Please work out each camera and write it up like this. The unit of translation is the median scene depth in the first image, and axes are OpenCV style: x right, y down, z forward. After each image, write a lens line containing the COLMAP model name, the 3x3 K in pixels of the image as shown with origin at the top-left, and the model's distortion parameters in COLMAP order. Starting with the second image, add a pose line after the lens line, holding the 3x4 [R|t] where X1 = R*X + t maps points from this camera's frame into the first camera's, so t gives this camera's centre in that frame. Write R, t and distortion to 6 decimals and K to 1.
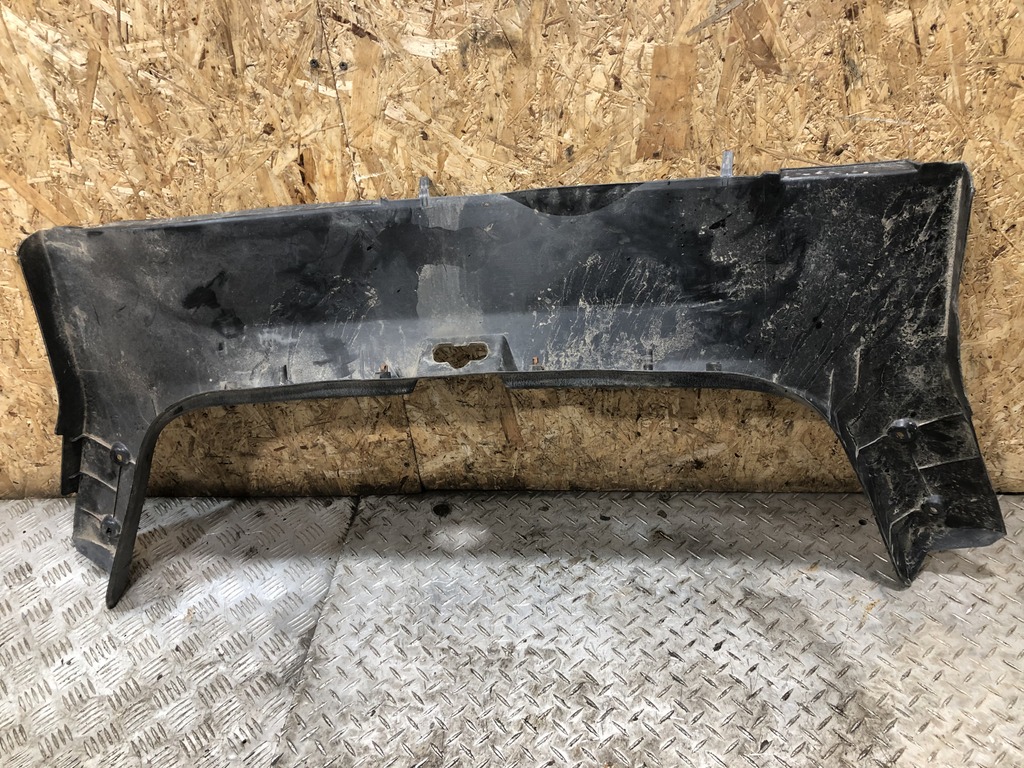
lens RADIAL K [[802.9, 0, 510.5], [0, 802.9, 368.3], [0, 0, 1]] dist [0.006318, -0.004943]
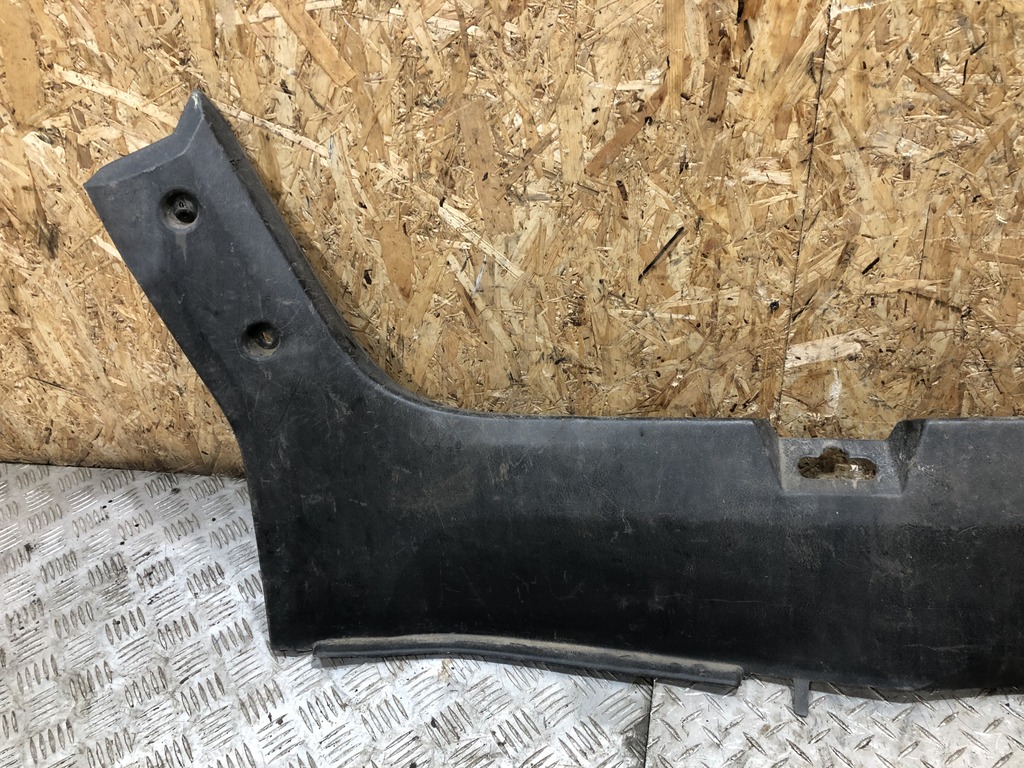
lens RADIAL K [[802.9, 0, 509.5], [0, 802.9, 367.4], [0, 0, 1]] dist [0.006318, -0.004943]
pose [[0.989208, 0.087615, -0.117435, -0.341354], [-0.089898, 0.995849, -0.014273, 0.063289], [0.115697, 0.024676, 0.992978, 0.377961]]
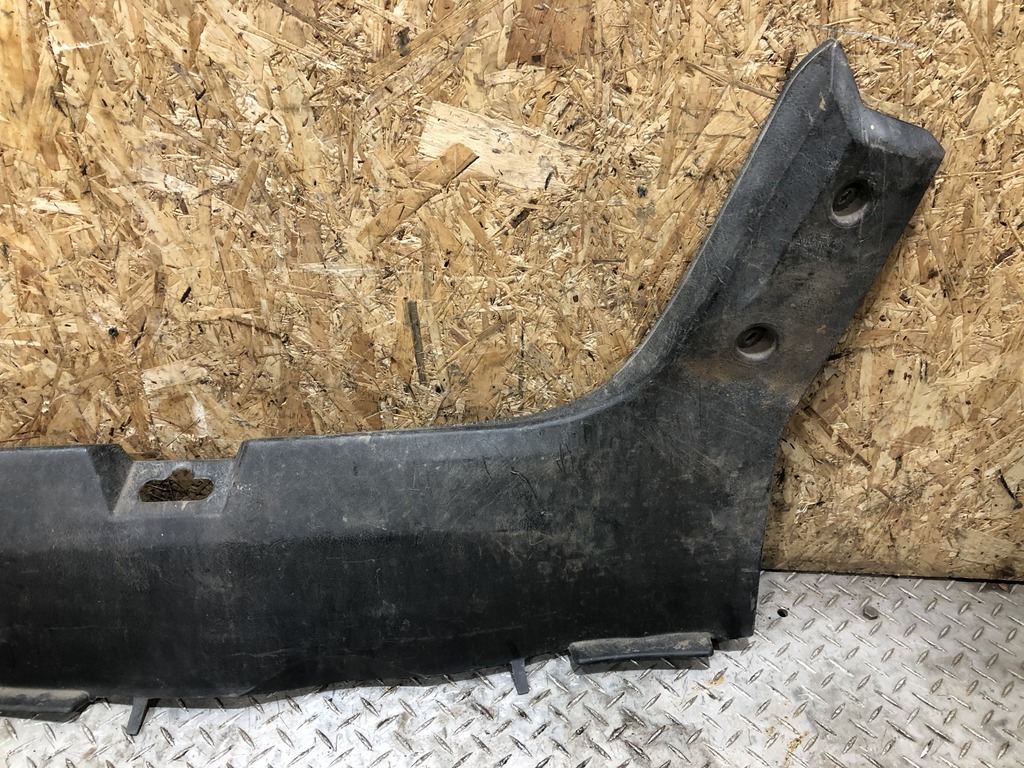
lens RADIAL K [[802.9, 0, 508.3], [0, 802.9, 375.1], [0, 0, 1]] dist [0.006318, -0.004943]
pose [[0.988503, 0.066444, 0.135822, 0.084393], [-0.065432, 0.997786, -0.011913, -0.003175], [-0.136313, 0.002889, 0.990662, 0.351227]]
